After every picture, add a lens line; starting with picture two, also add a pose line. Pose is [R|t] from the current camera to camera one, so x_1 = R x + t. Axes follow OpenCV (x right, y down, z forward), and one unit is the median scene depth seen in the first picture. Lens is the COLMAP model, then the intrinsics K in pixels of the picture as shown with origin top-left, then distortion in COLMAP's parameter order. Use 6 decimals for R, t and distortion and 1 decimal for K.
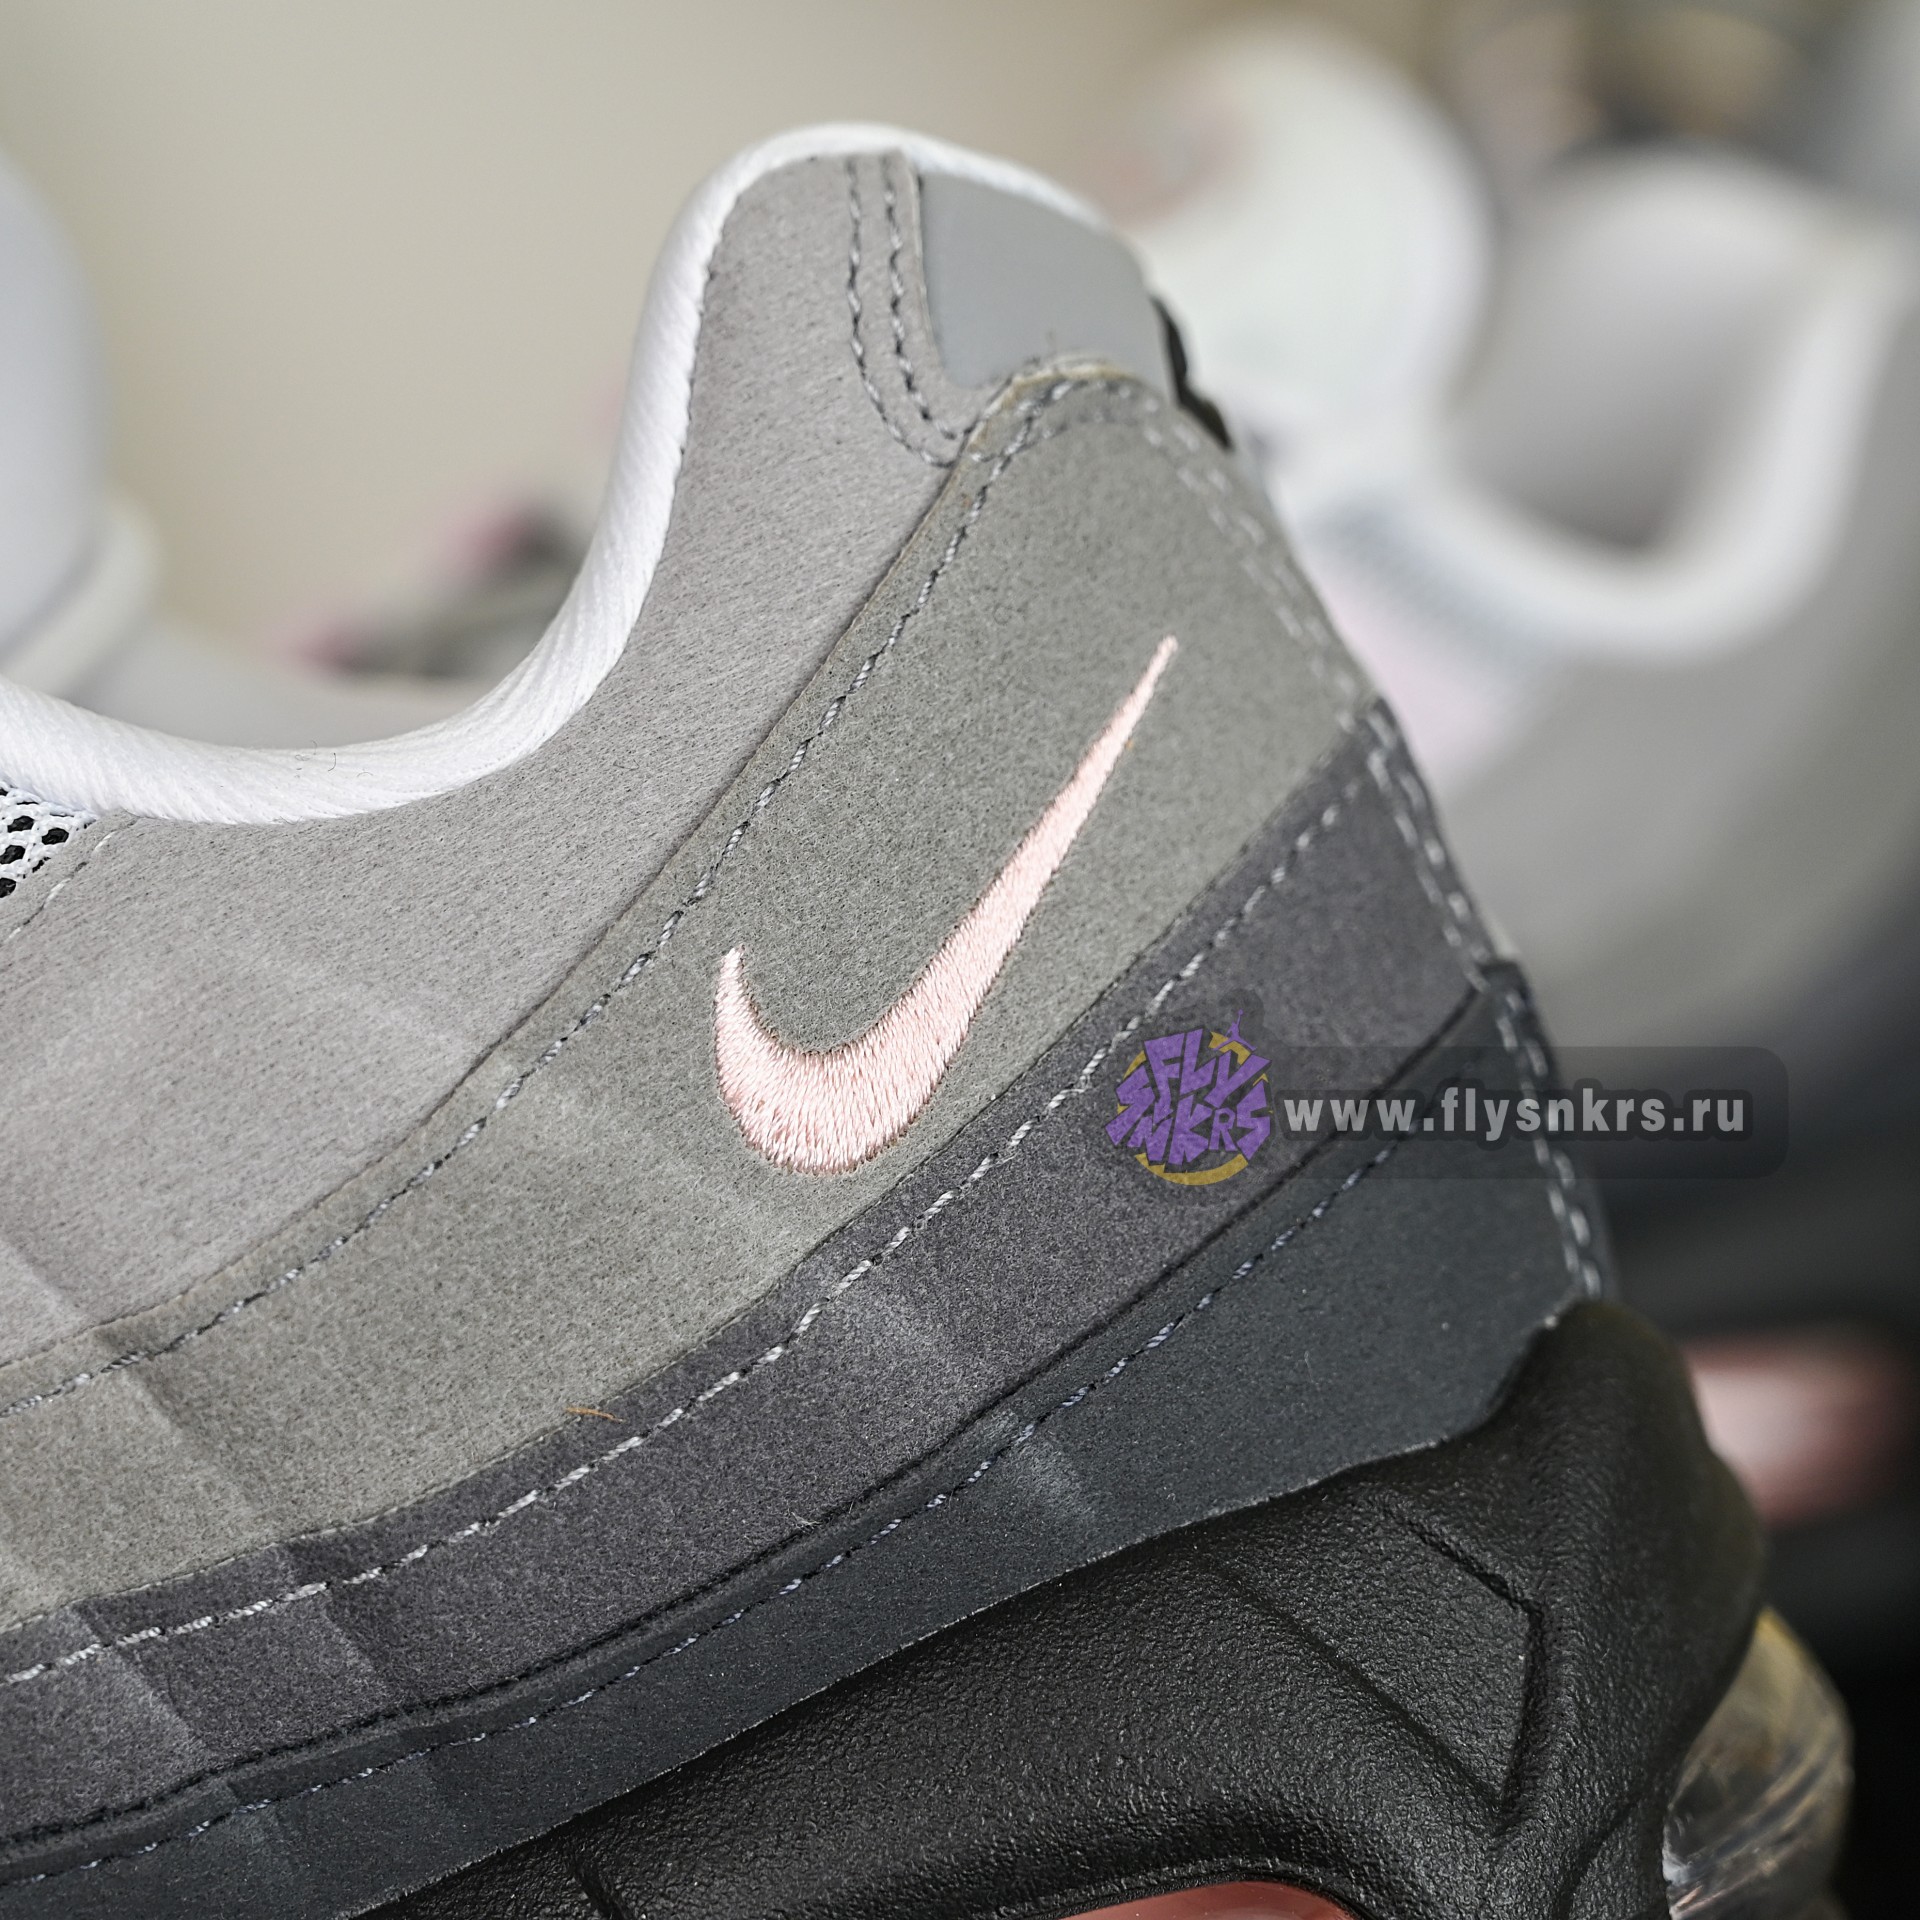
lens RADIAL K [[5784.6, 0, 960.0], [0, 5784.6, 960.0], [0, 0, 1]] dist [-0.066046, 0.764111]
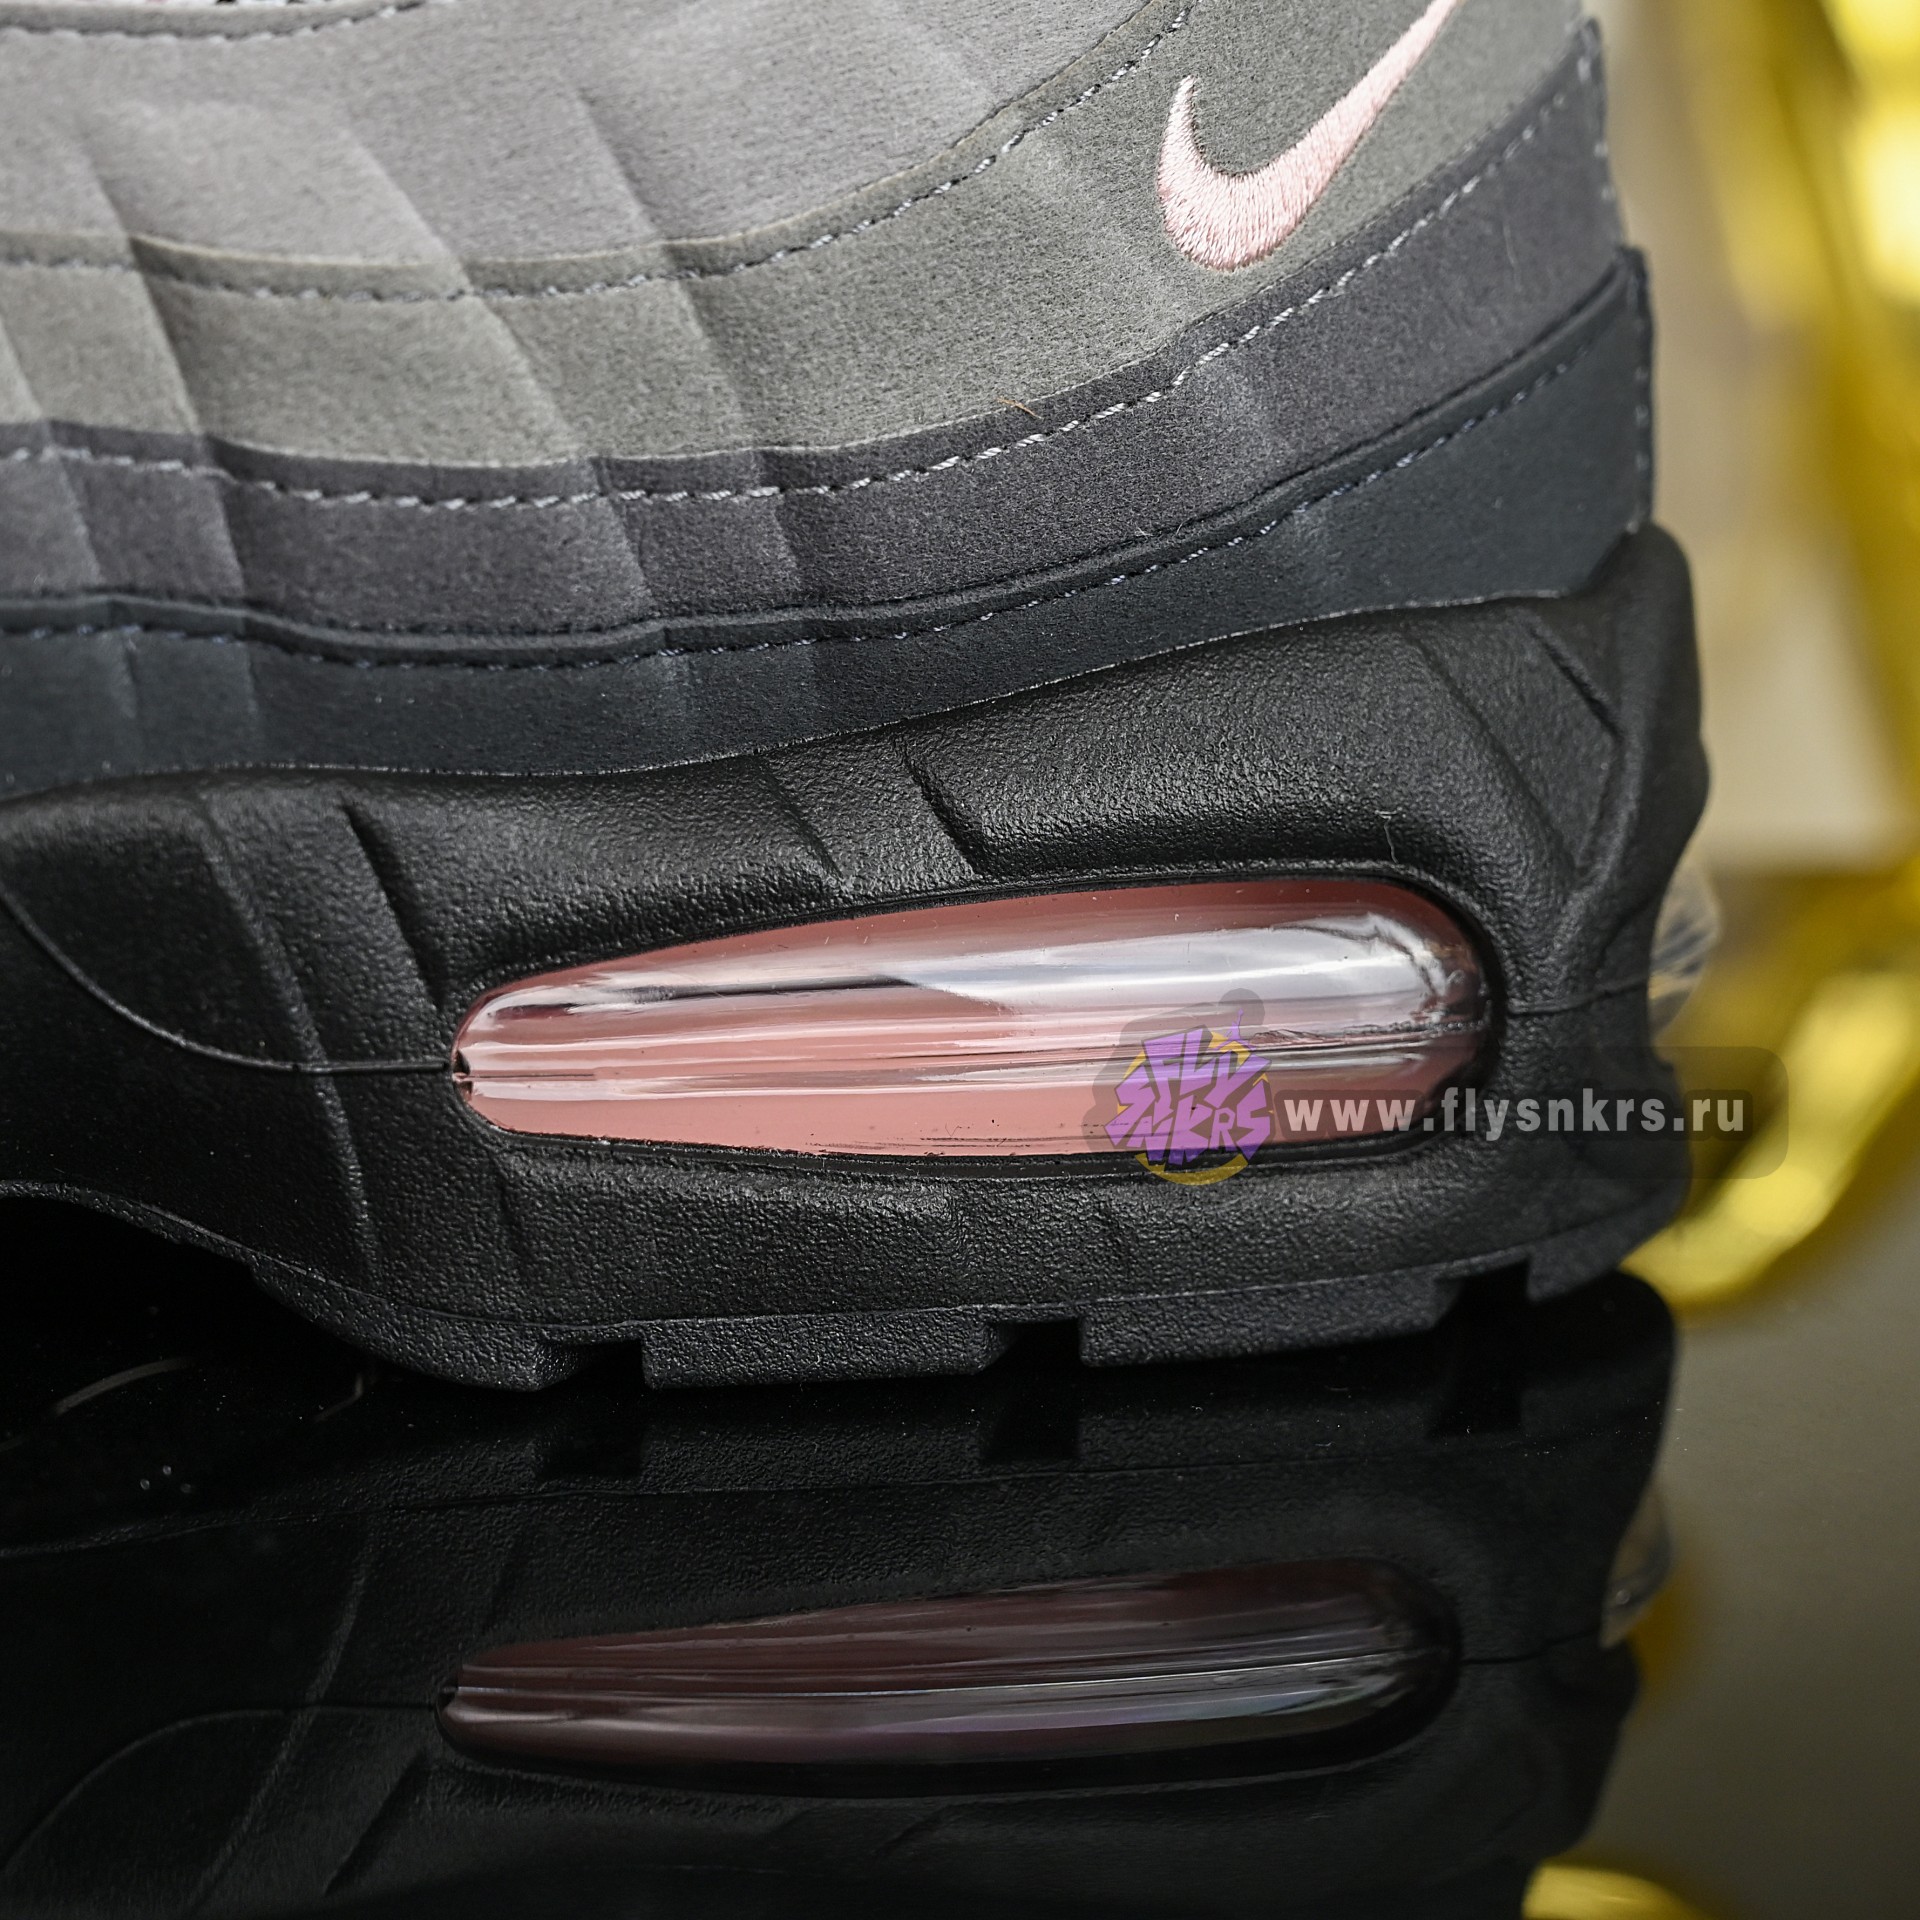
lens RADIAL K [[5784.6, 0, 960.0], [0, 5784.6, 960.0], [0, 0, 1]] dist [-0.066046, 0.764111]
pose [[0.929645, 0.213077, 0.300598, -0.426033], [-0.238513, 0.969842, 0.050173, 0.134608], [-0.280842, -0.118340, 0.952430, -0.205683]]
